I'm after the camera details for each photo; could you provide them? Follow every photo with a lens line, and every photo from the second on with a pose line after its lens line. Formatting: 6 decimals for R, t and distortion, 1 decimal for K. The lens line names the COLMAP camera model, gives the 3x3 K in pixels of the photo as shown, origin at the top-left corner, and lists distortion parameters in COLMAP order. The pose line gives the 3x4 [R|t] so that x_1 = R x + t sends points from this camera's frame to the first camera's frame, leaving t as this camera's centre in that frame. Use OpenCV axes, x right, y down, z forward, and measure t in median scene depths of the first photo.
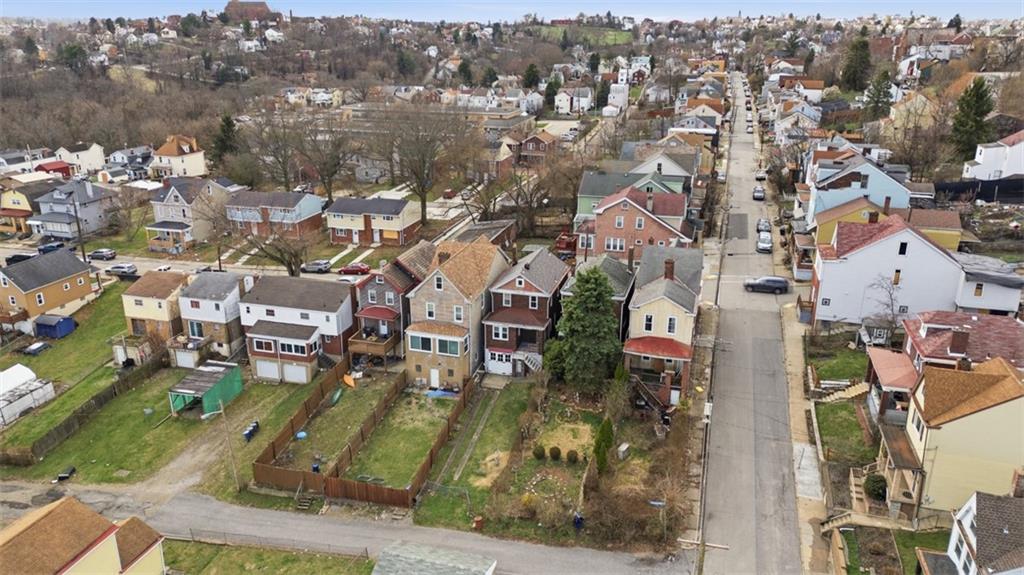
lens RADIAL K [[779.2, 0, 497.6], [0, 779.2, 289.9], [0, 0, 1]] dist [0.088637, -0.081604]
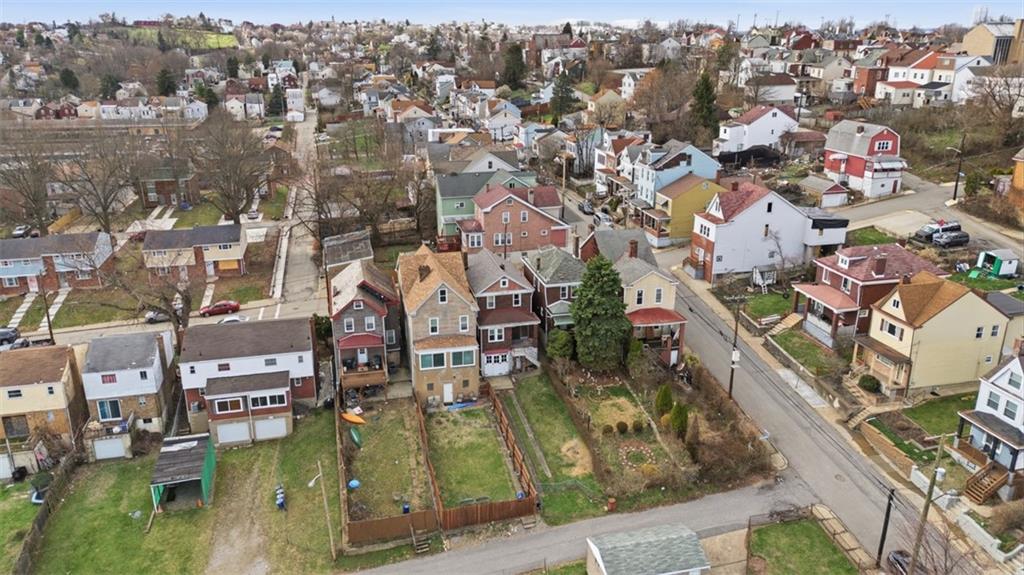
lens RADIAL K [[779.2, 0, 497.6], [0, 779.2, 289.9], [0, 0, 1]] dist [0.088637, -0.081604]
pose [[0.859703, -0.164472, 0.483591, -0.446312], [0.165944, 0.985319, 0.040107, -0.040320], [-0.483088, 0.045769, 0.874375, 0.098037]]
